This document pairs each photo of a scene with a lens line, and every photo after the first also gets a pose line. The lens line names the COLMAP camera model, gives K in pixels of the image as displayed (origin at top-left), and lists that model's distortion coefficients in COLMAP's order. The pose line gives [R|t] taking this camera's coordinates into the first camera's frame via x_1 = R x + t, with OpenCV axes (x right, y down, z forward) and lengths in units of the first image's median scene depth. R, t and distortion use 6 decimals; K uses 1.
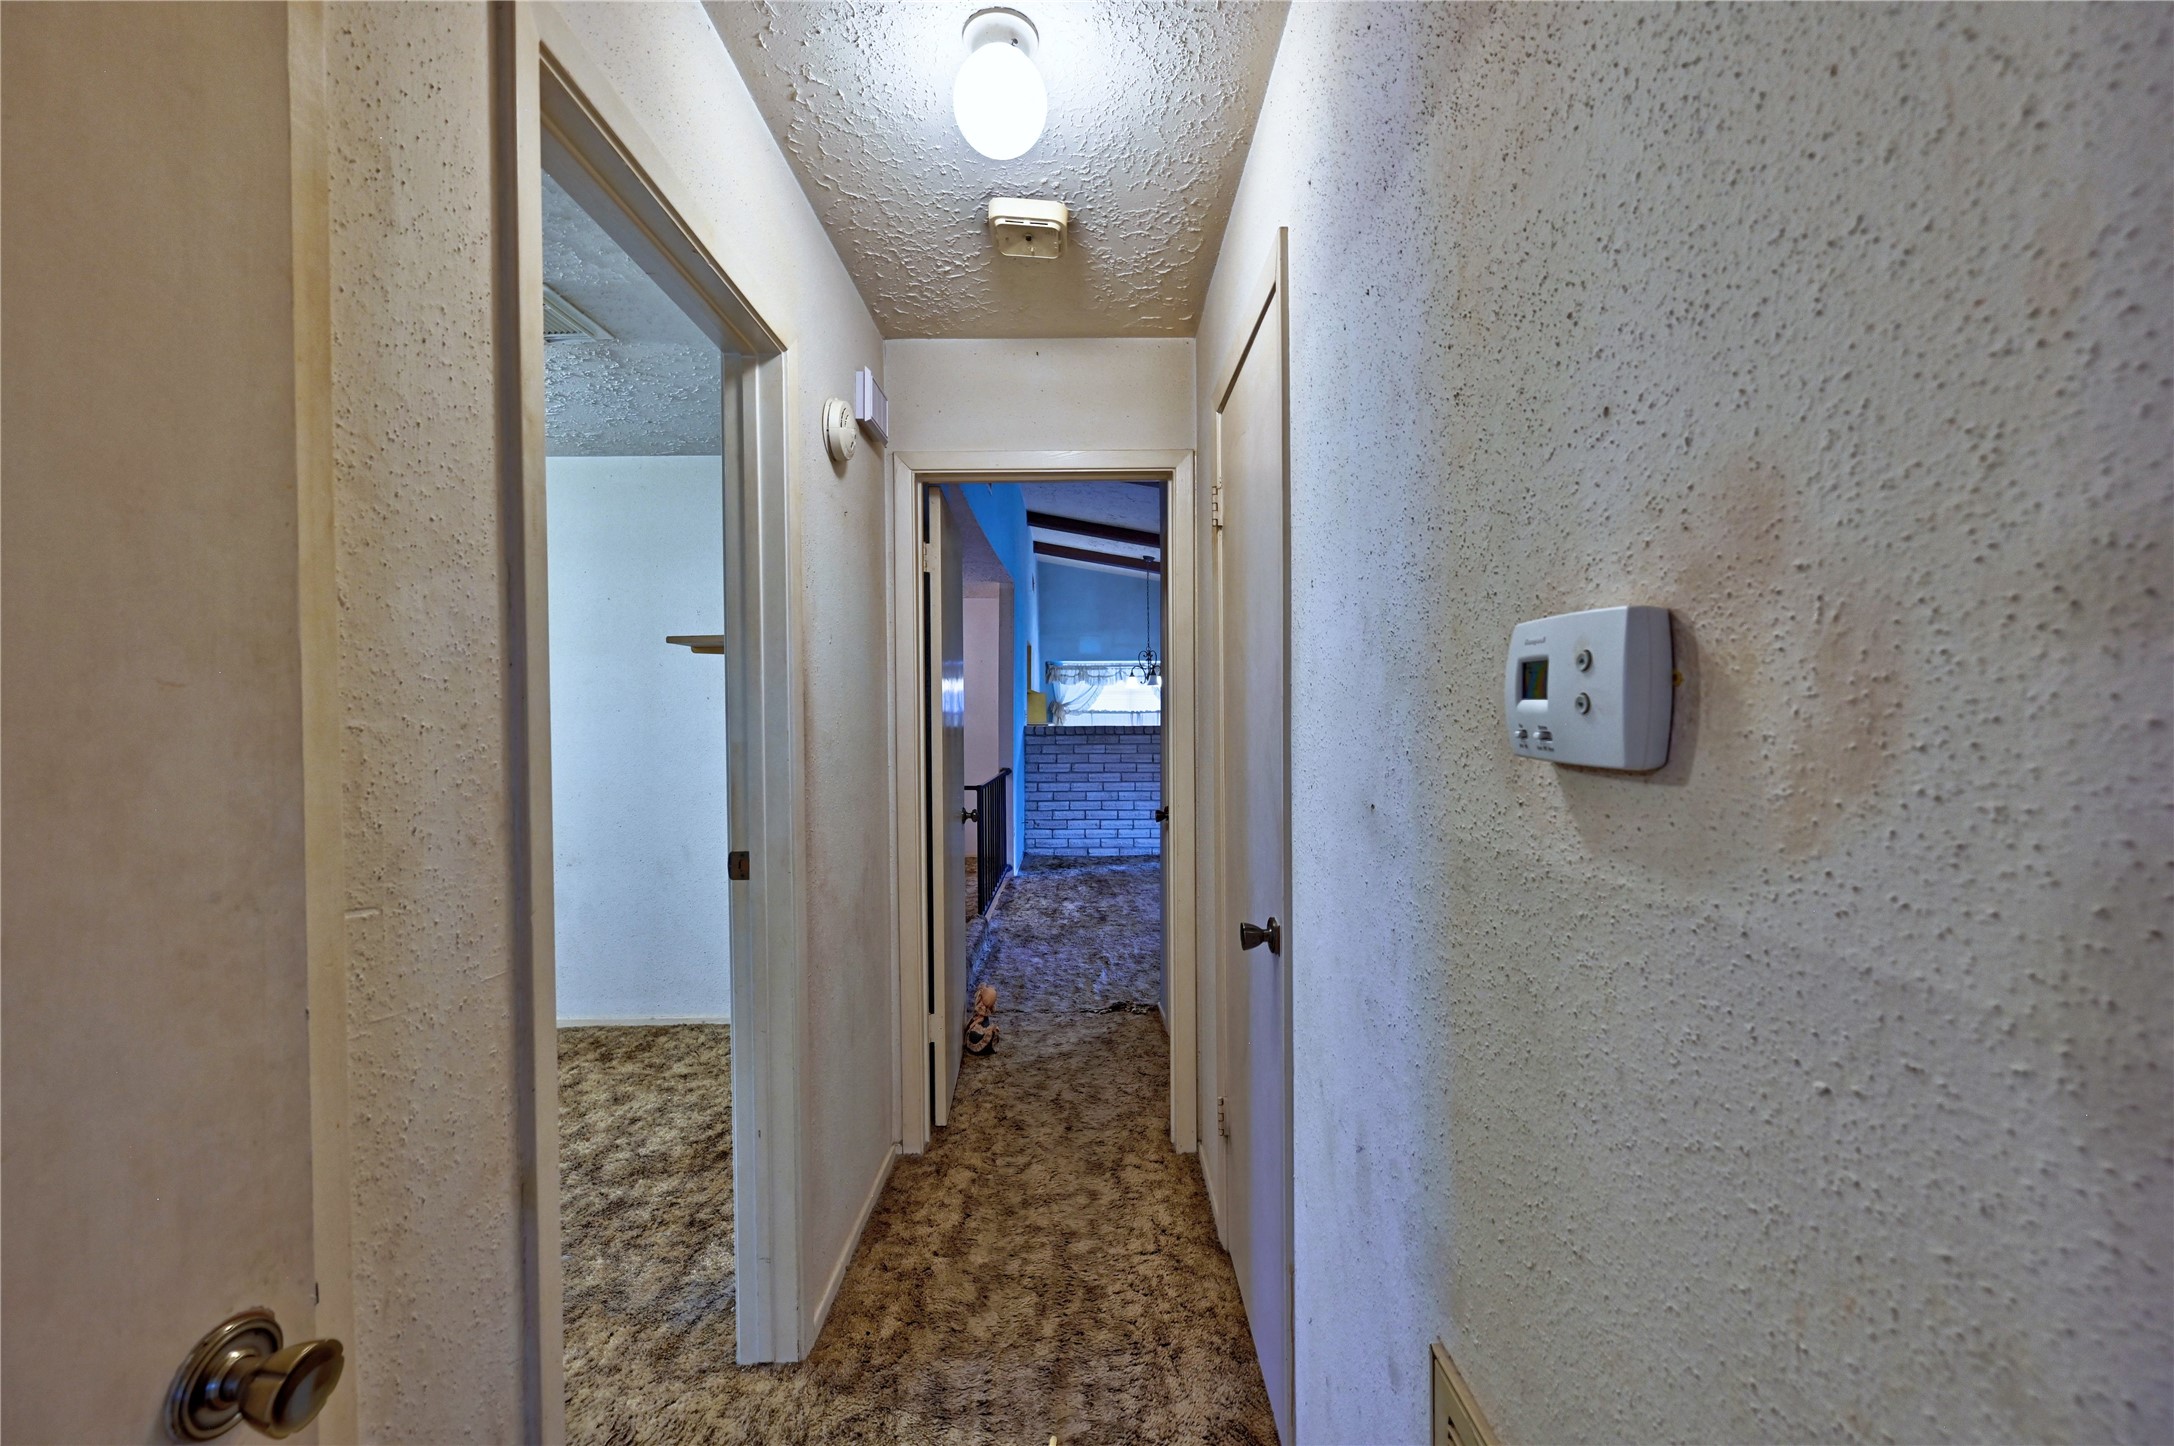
lens RADIAL K [[853.3, 0, 1087.0], [0, 853.3, 723.0], [0, 0, 1]] dist [0.000089, 0.000016]
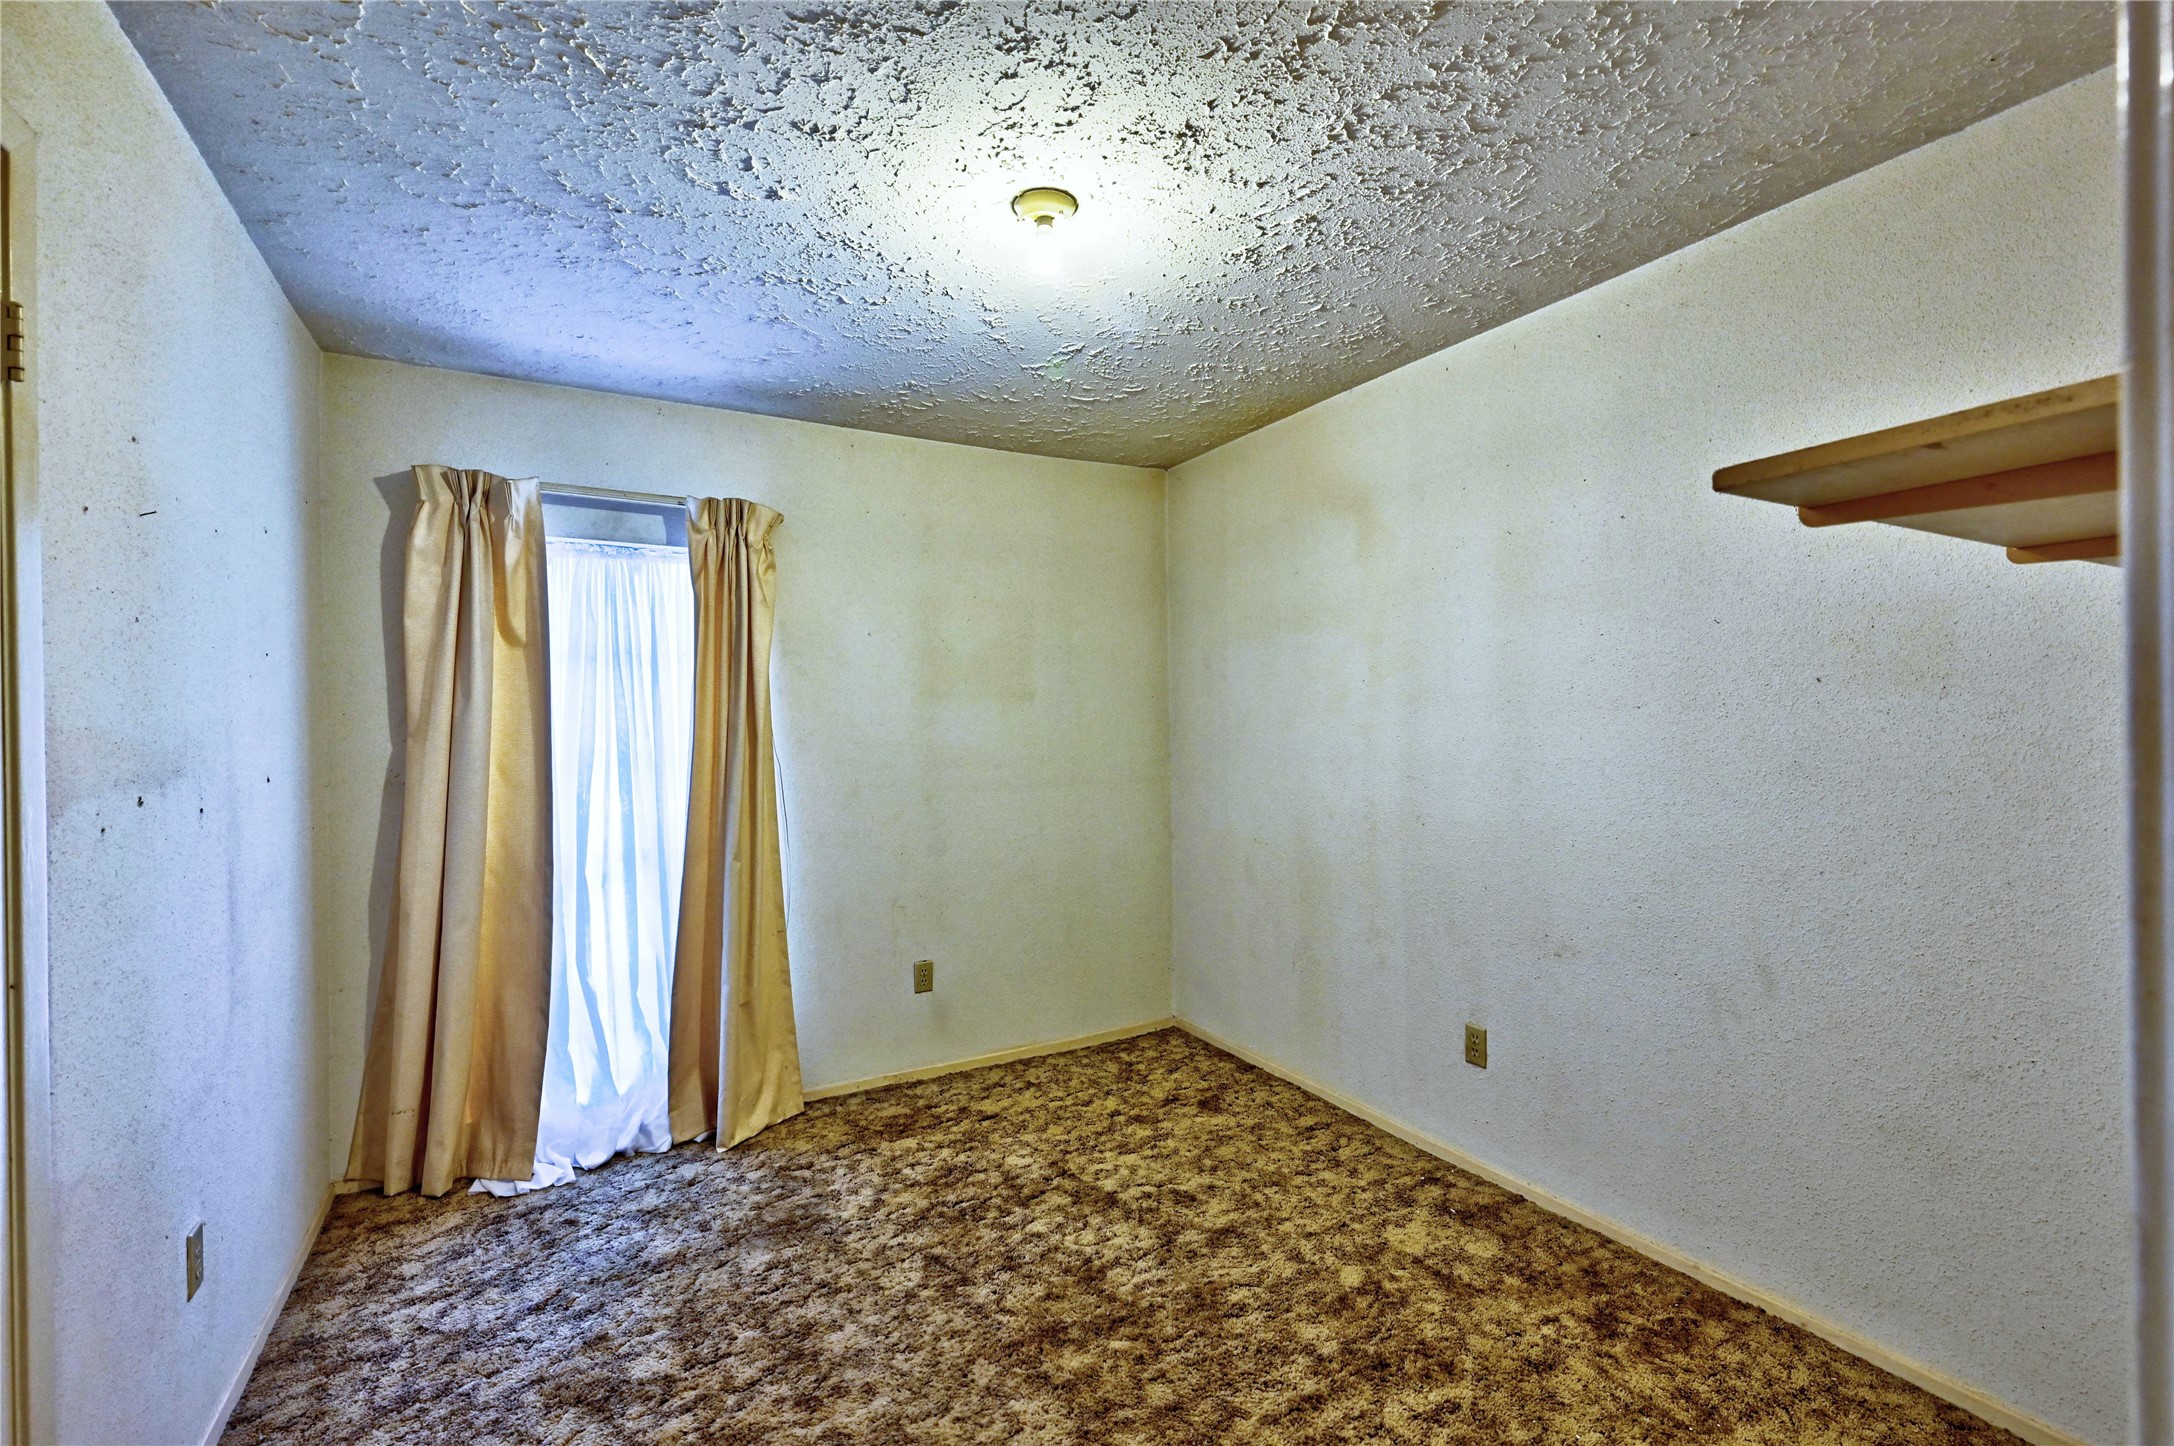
lens RADIAL K [[942.1, 0, 1087.0], [0, 942.1, 723.0], [0, 0, 1]] dist [-0.000285, -0.000058]
pose [[0.488020, 0.006554, -0.872808, -0.184823], [-0.003399, 0.999978, 0.005608, -0.005755], [0.872826, 0.000230, 0.488032, 0.384996]]
